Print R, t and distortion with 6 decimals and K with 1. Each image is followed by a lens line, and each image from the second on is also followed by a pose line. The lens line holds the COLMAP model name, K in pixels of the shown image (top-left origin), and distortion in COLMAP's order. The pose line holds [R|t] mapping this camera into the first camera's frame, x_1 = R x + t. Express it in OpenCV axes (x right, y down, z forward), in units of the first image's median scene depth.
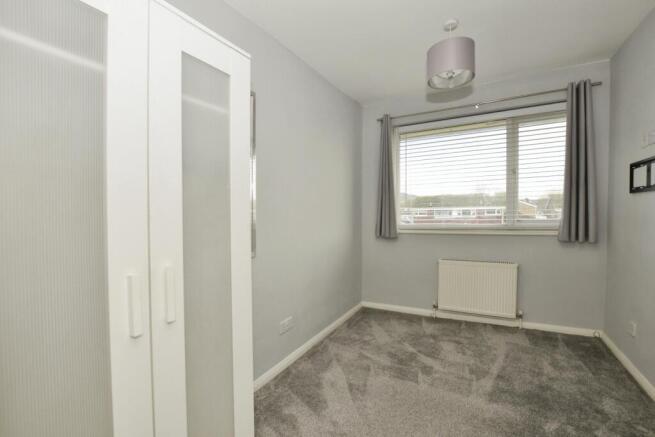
lens RADIAL K [[269.6, 0, 326.6], [0, 269.6, 219.3], [0, 0, 1]] dist [-0.014863, 0.000044]
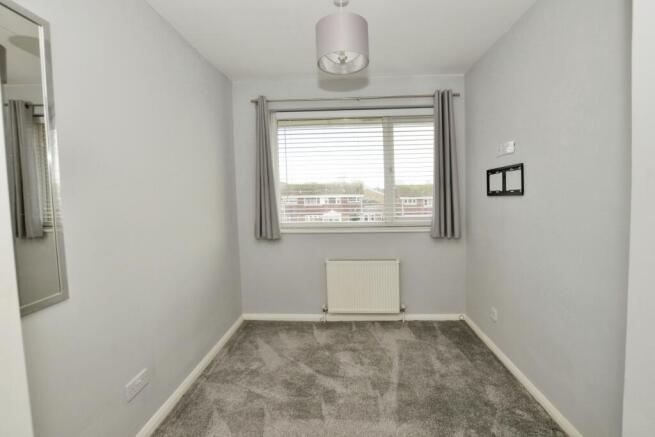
lens RADIAL K [[269.6, 0, 326.6], [0, 269.6, 219.3], [0, 0, 1]] dist [-0.014863, 0.000044]
pose [[0.890461, -0.051428, 0.452143, -0.004556], [0.029218, 0.998005, 0.055974, -0.063686], [-0.454120, -0.036632, 0.890187, 0.212445]]
